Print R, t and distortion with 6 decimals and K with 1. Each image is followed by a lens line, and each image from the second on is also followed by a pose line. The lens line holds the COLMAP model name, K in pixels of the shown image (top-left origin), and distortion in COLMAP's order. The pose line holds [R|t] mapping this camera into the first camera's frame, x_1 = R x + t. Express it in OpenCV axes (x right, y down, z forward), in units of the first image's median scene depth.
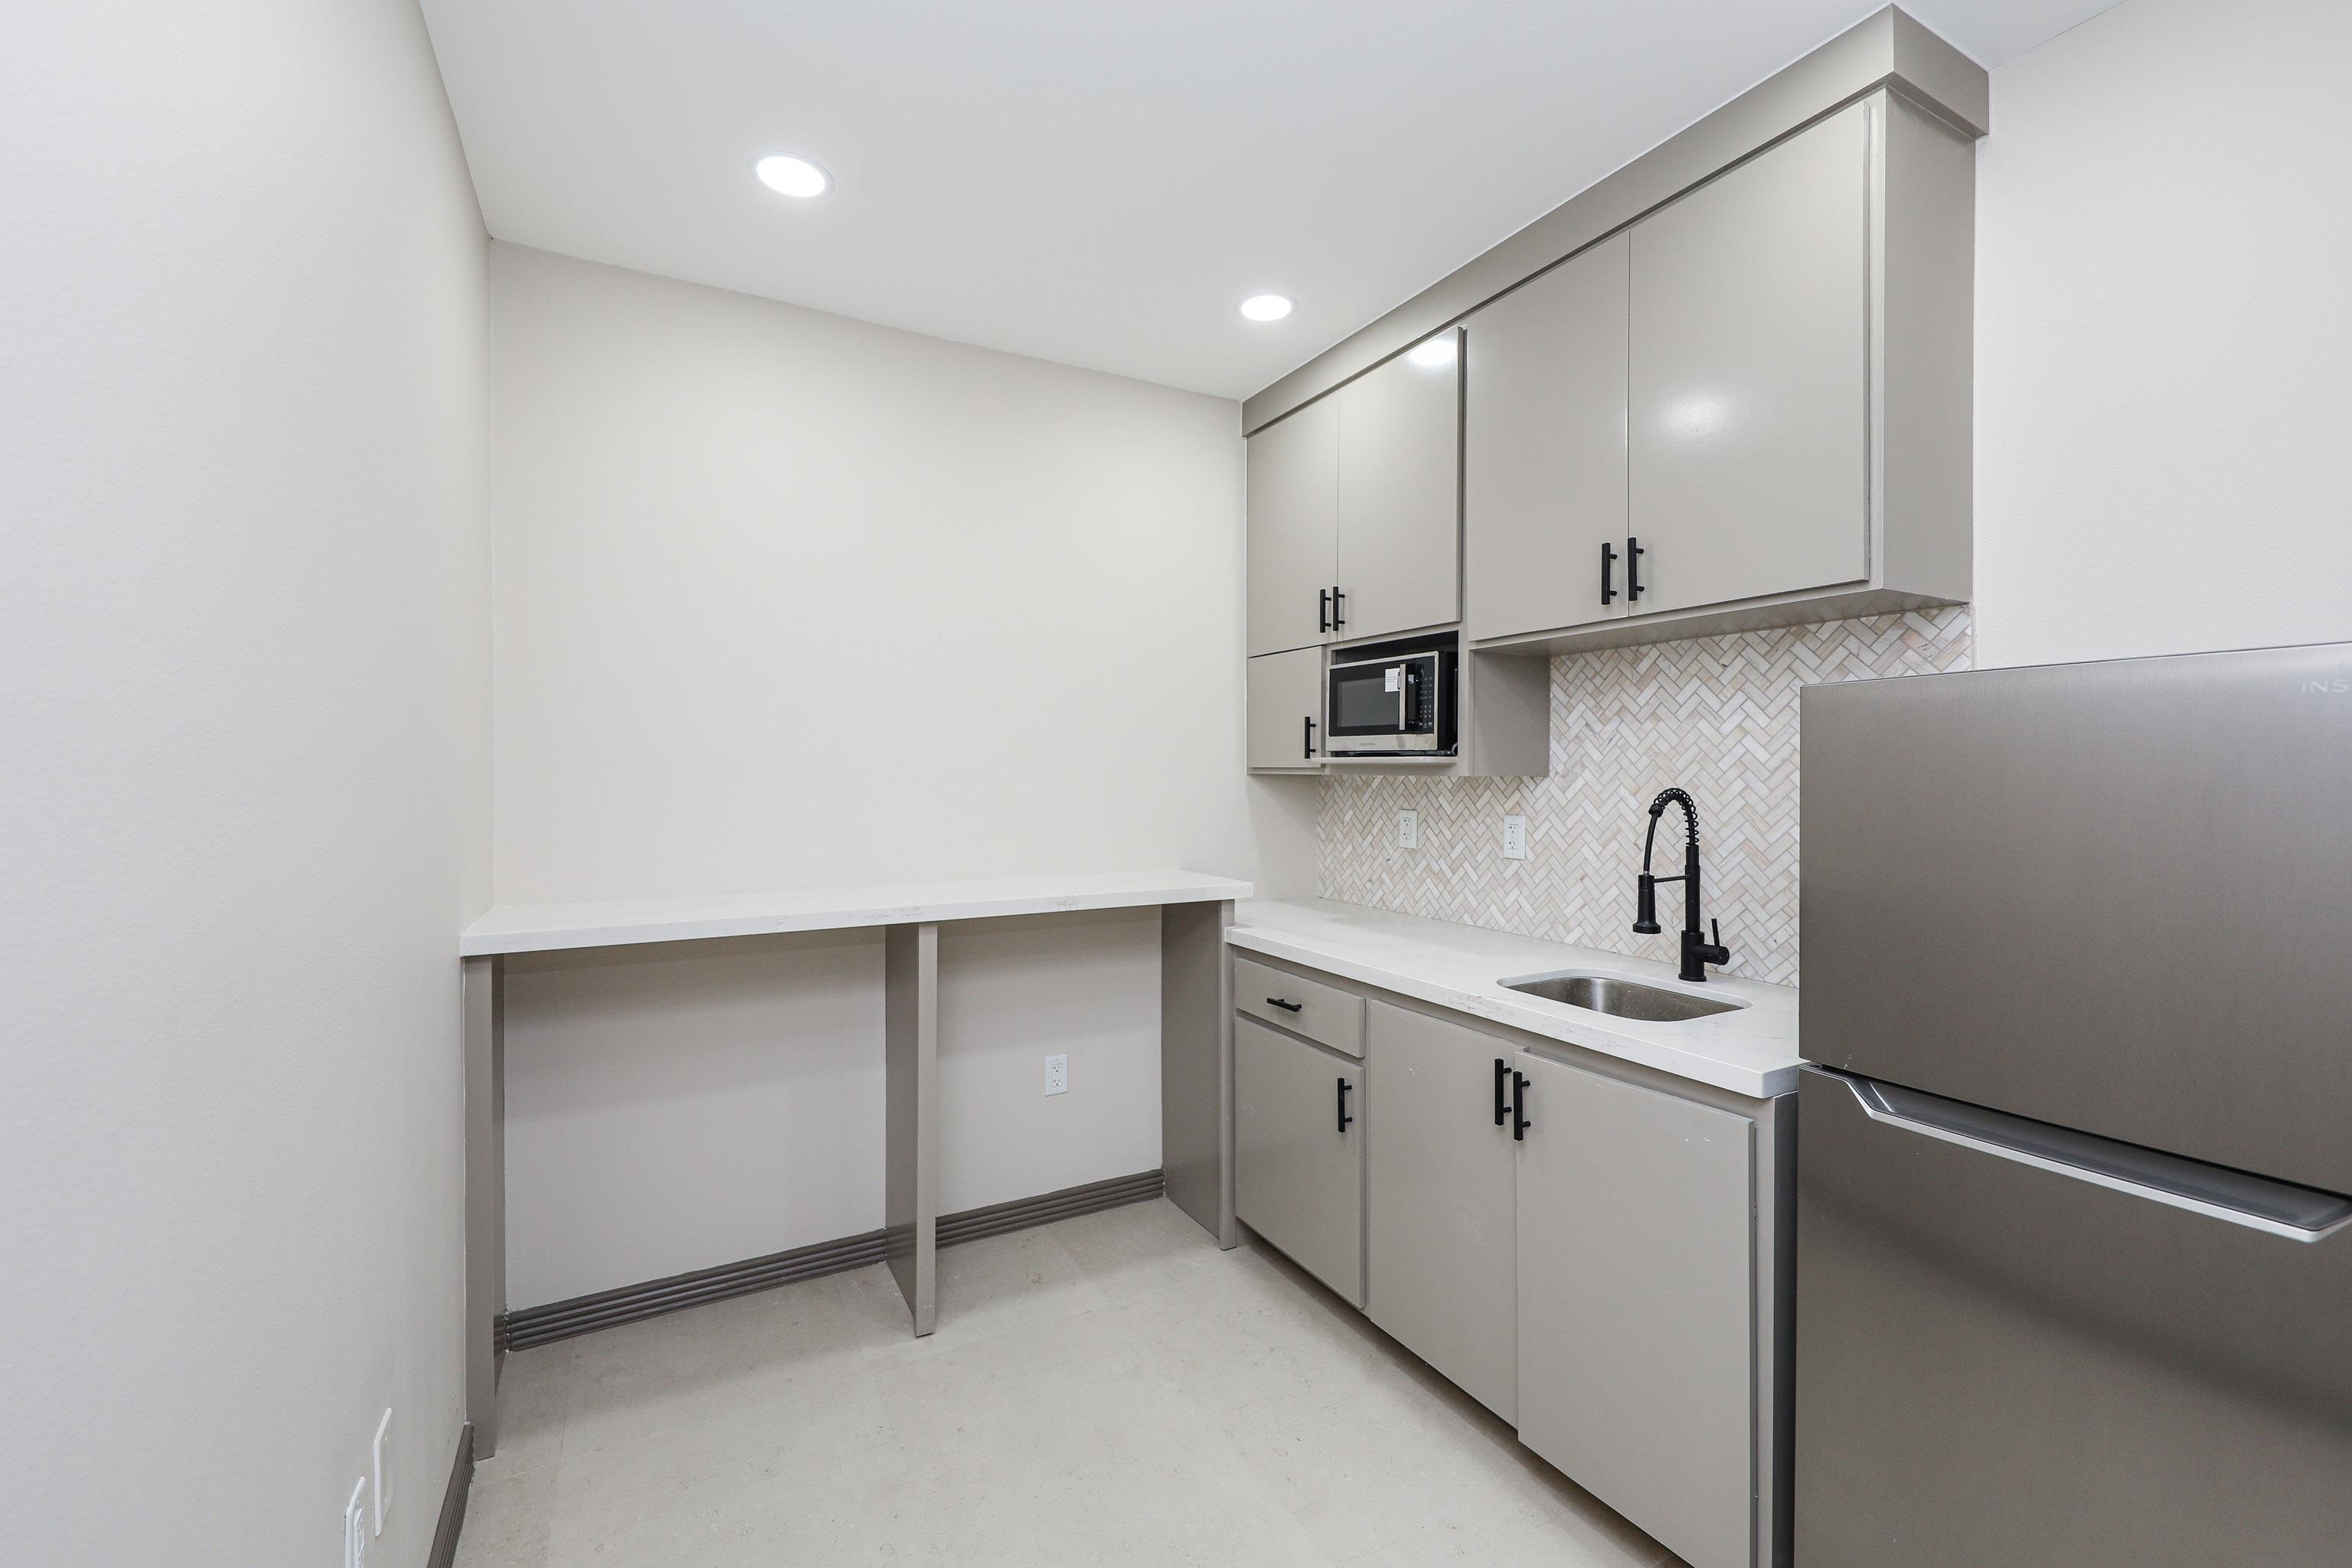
lens RADIAL K [[959.8, 0, 1182.3], [0, 959.8, 776.7], [0, 0, 1]] dist [0.000286, -0.005013]
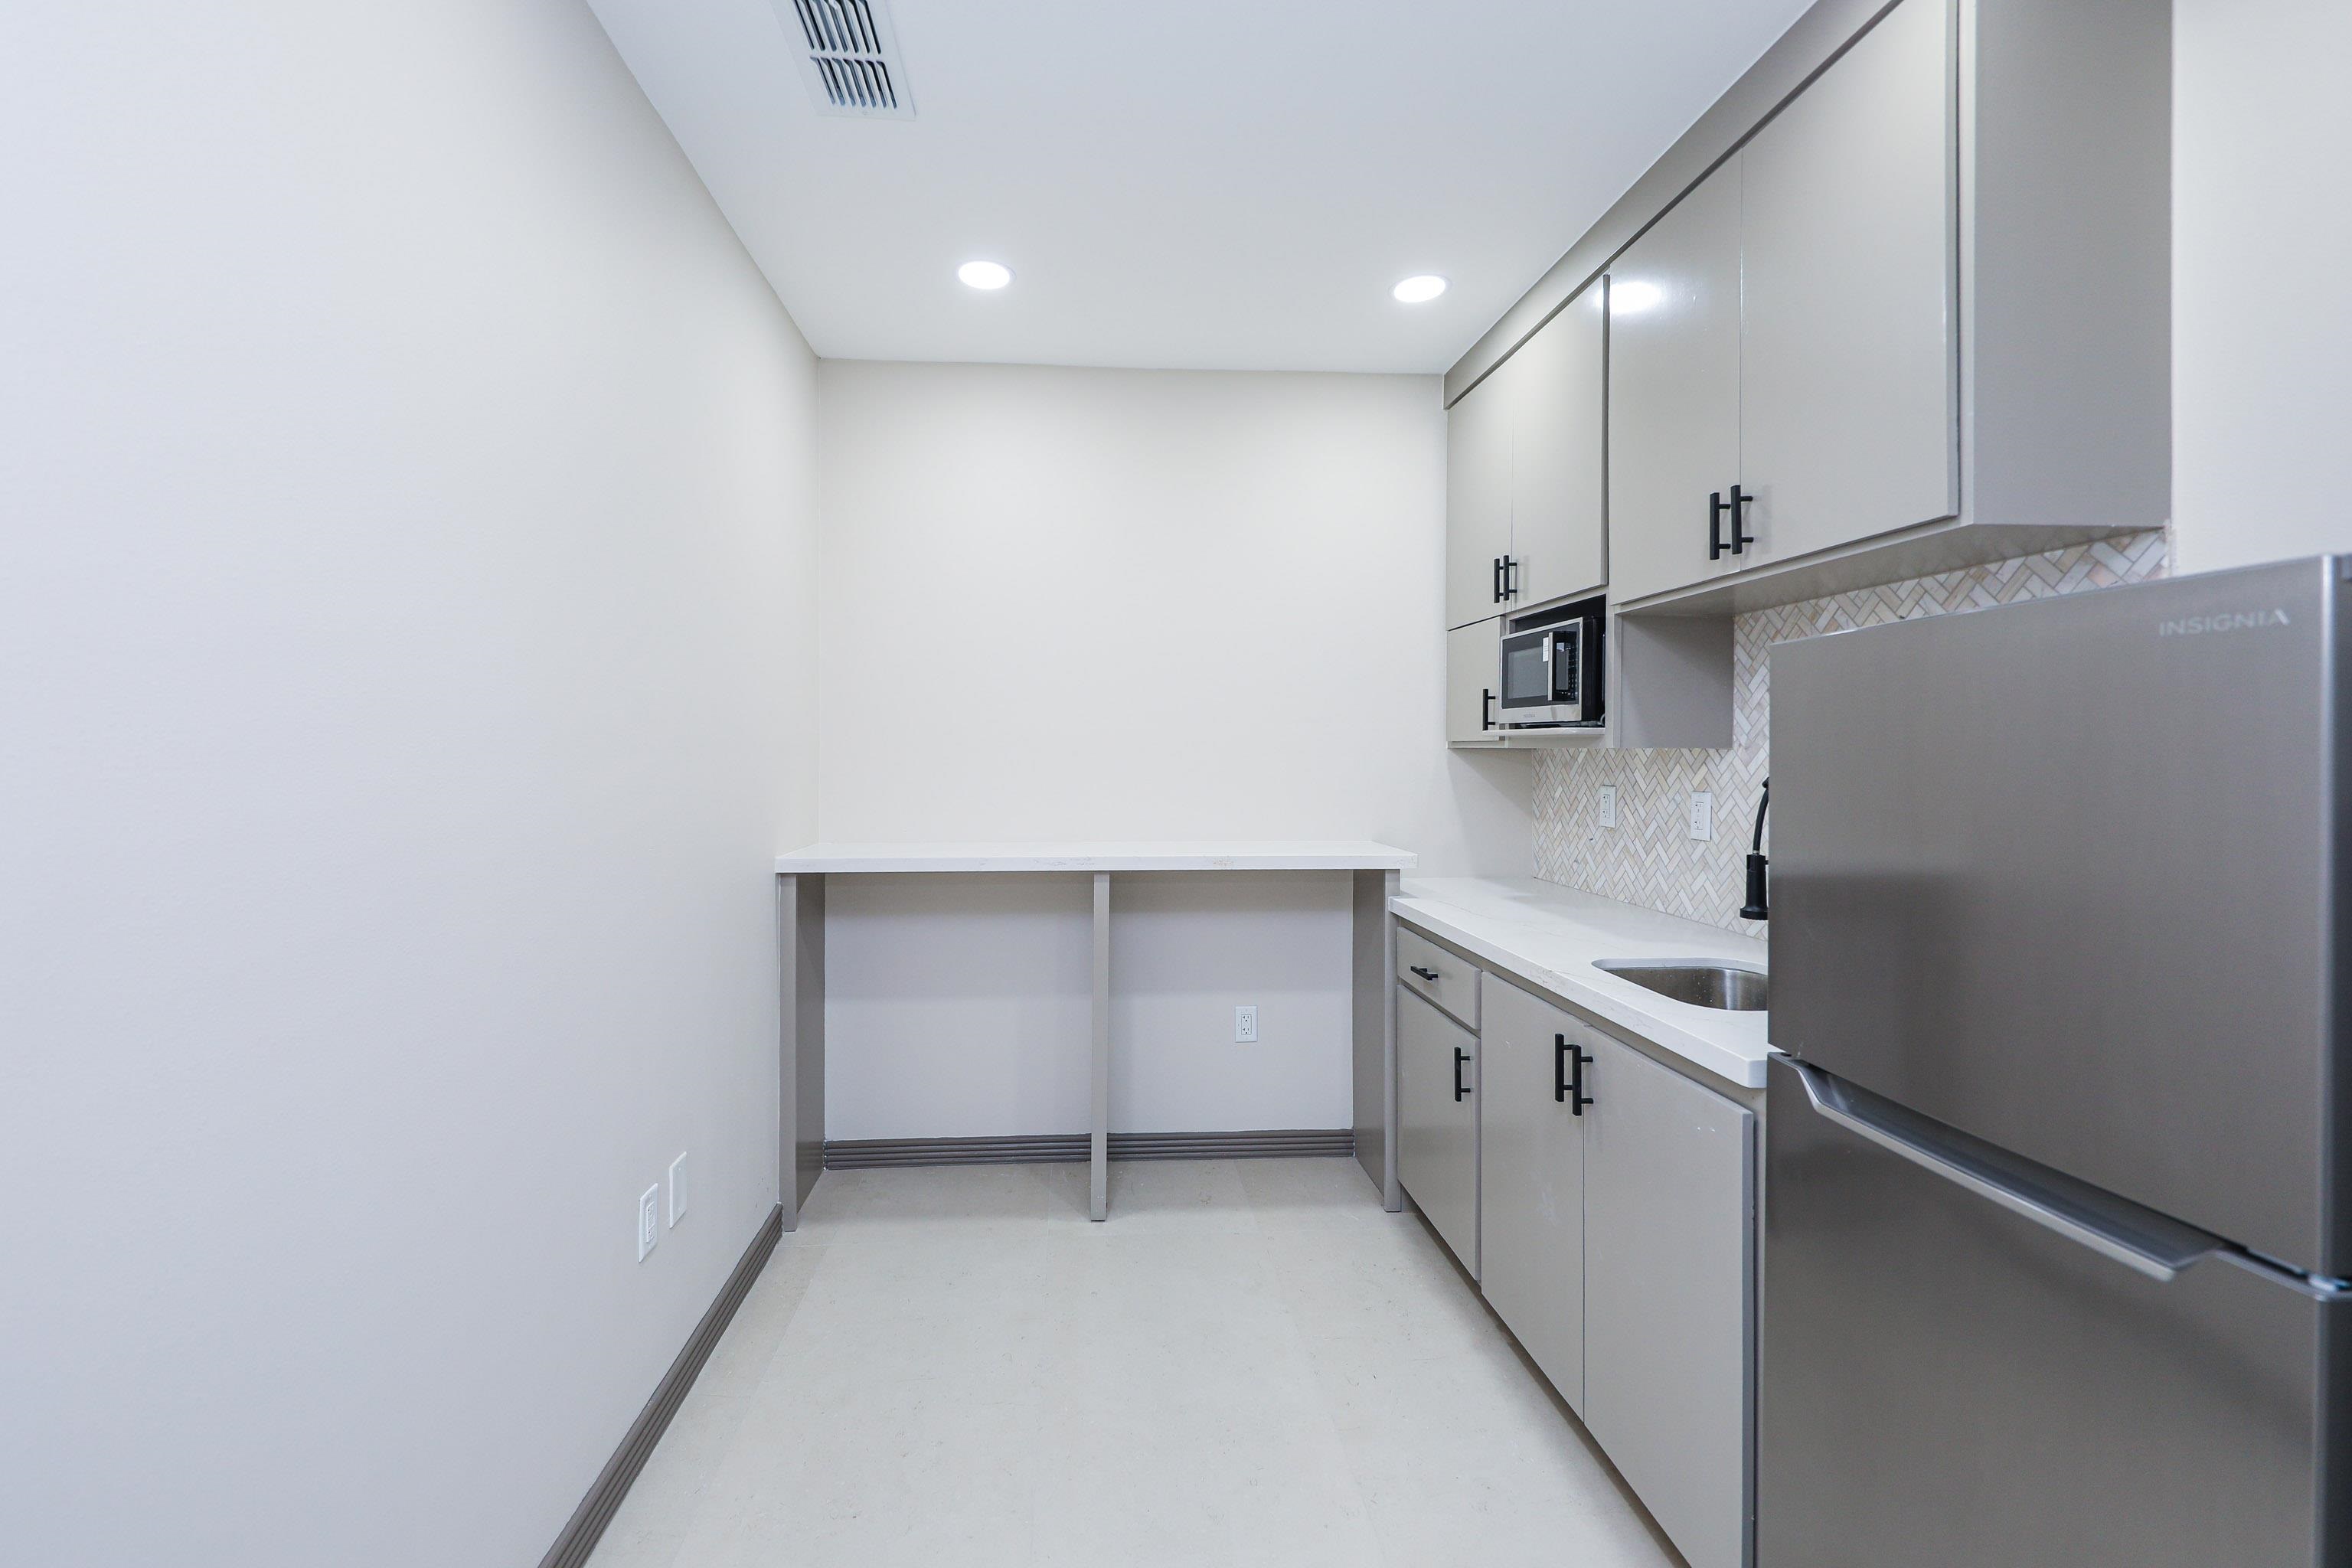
lens RADIAL K [[969.0, 0, 1120.9], [0, 969.0, 752.2], [0, 0, 1]] dist [0.001095, -0.007978]
pose [[0.901740, 0.001484, -0.432277, 0.267690], [-0.003338, 0.999988, -0.003529, 0.008419], [0.432266, 0.004625, 0.901734, -0.066200]]
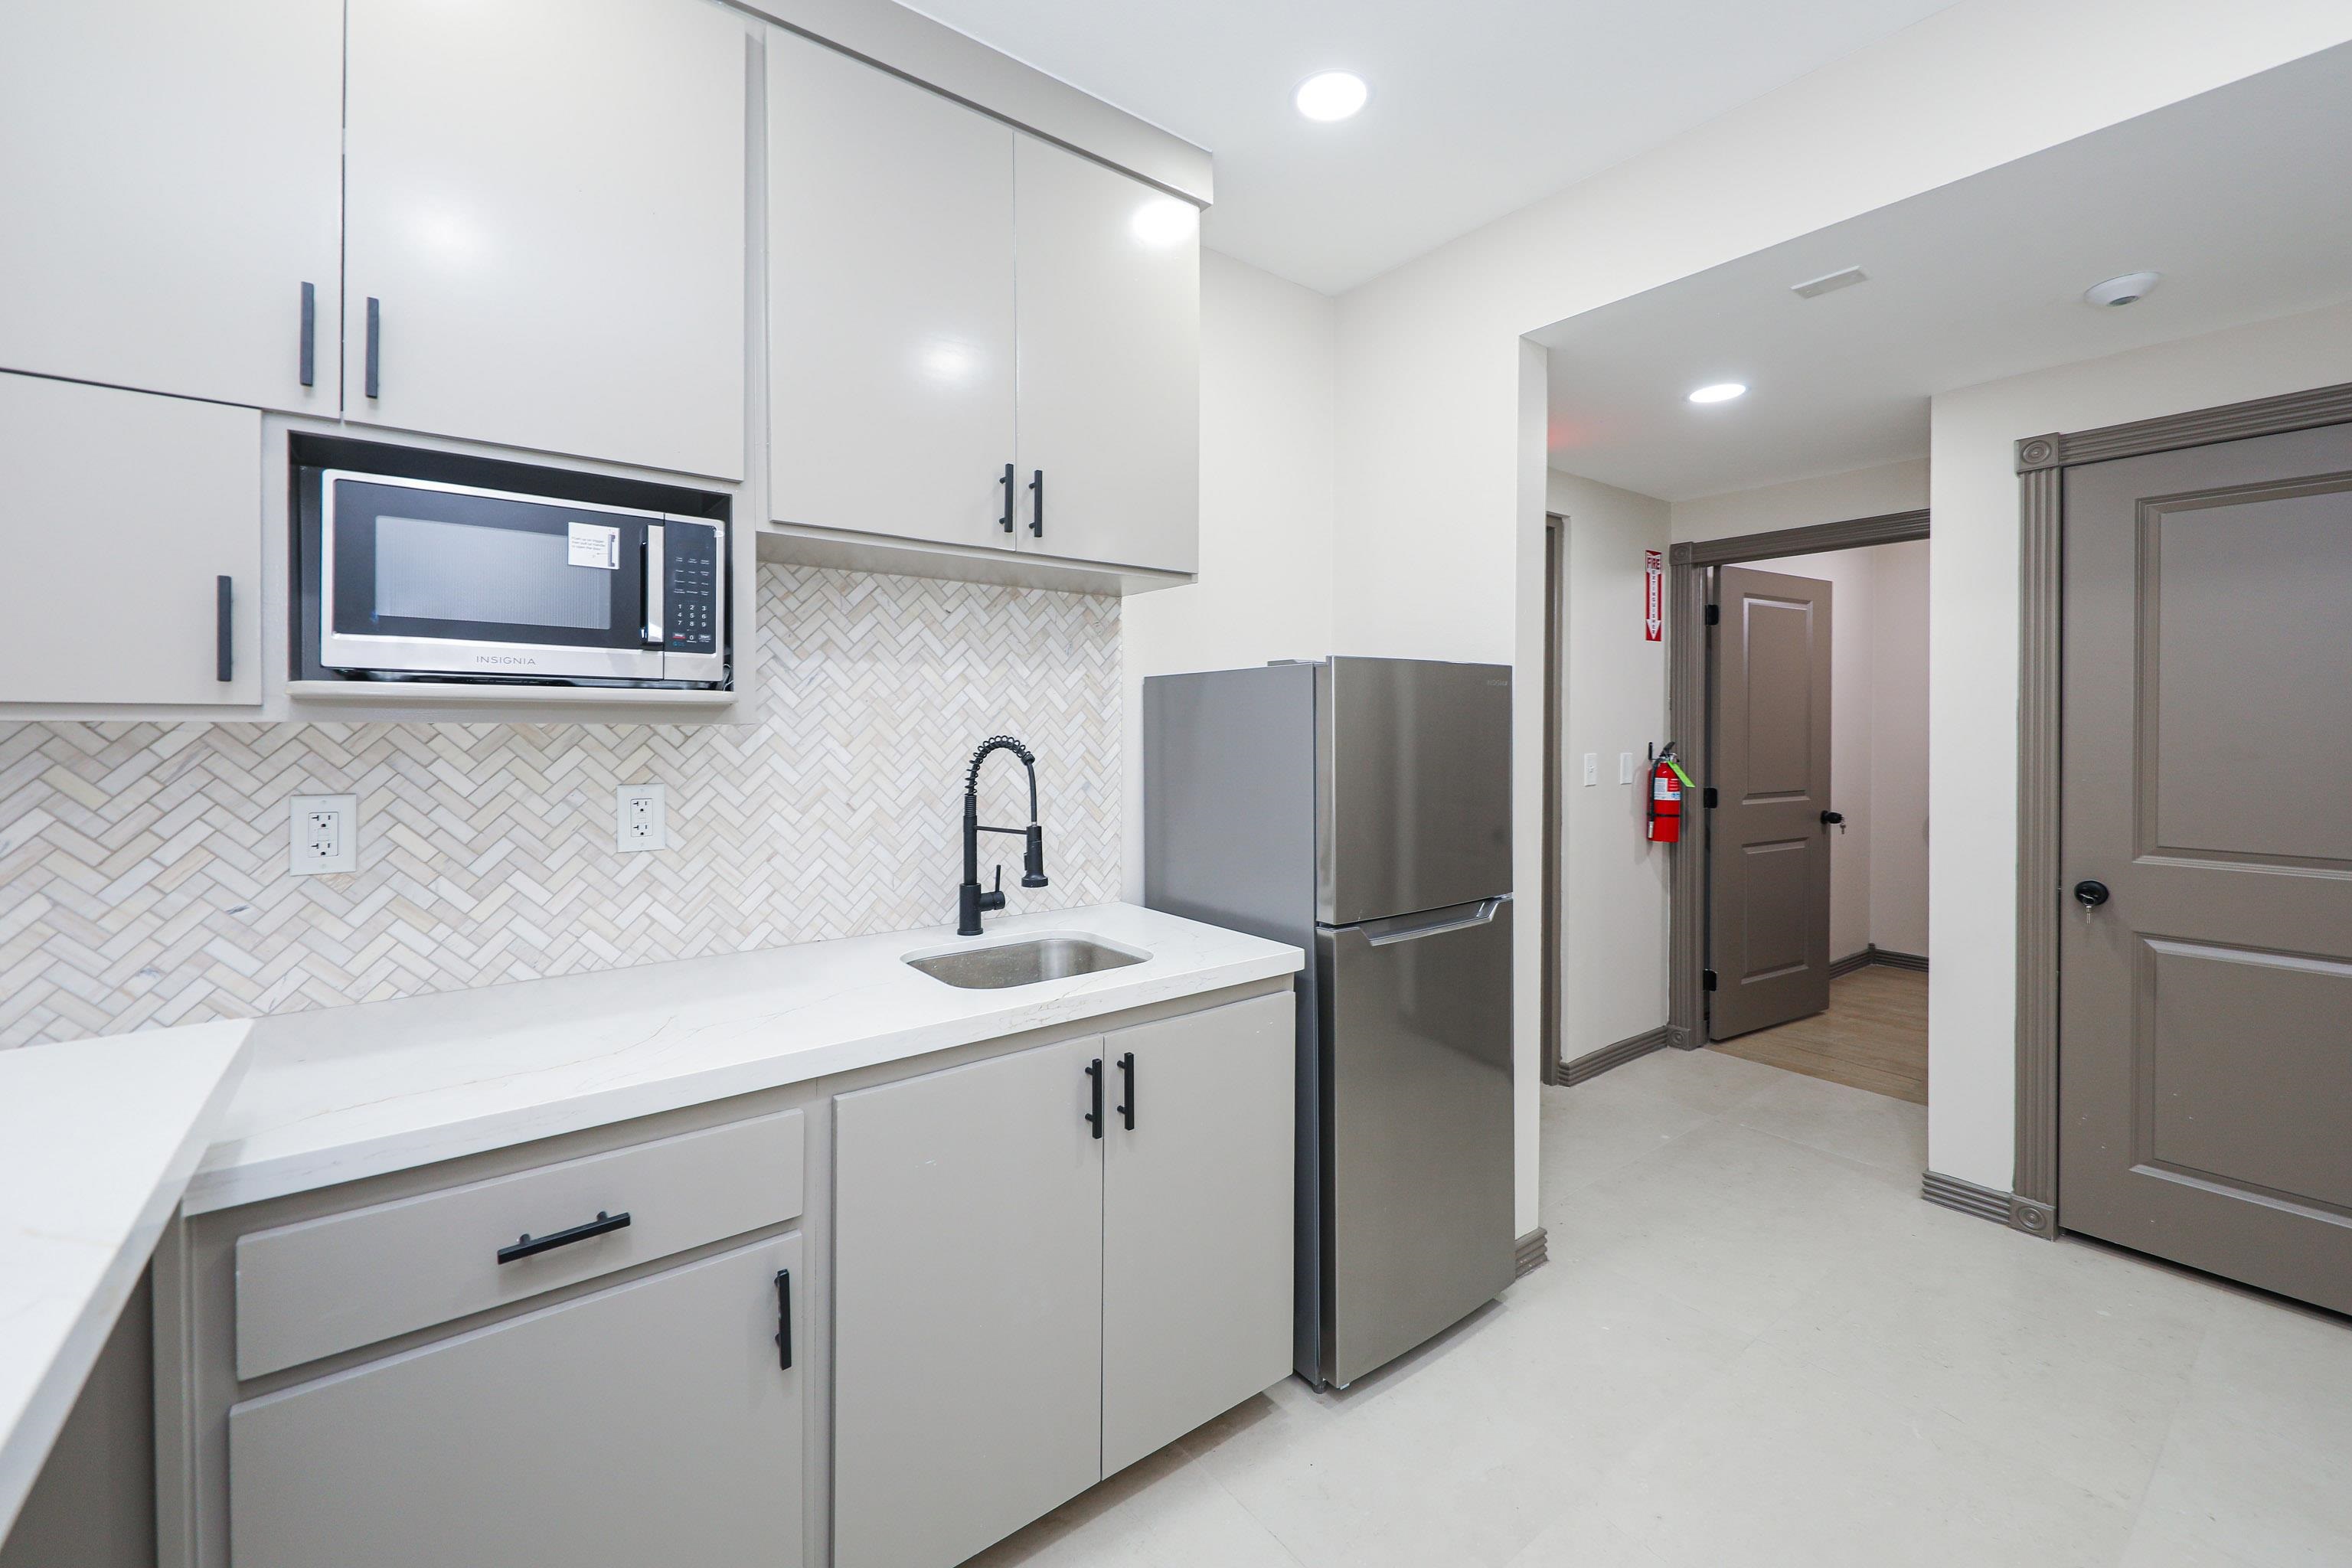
lens RADIAL K [[962.8, 0, 1139.8], [0, 962.8, 733.5], [0, 0, 1]] dist [-0.000026, -0.000102]
pose [[-0.144556, -0.006266, 0.989477, -0.382821], [0.006488, 0.999952, 0.007280, 0.002967], [-0.989475, 0.007472, -0.144508, 0.820055]]
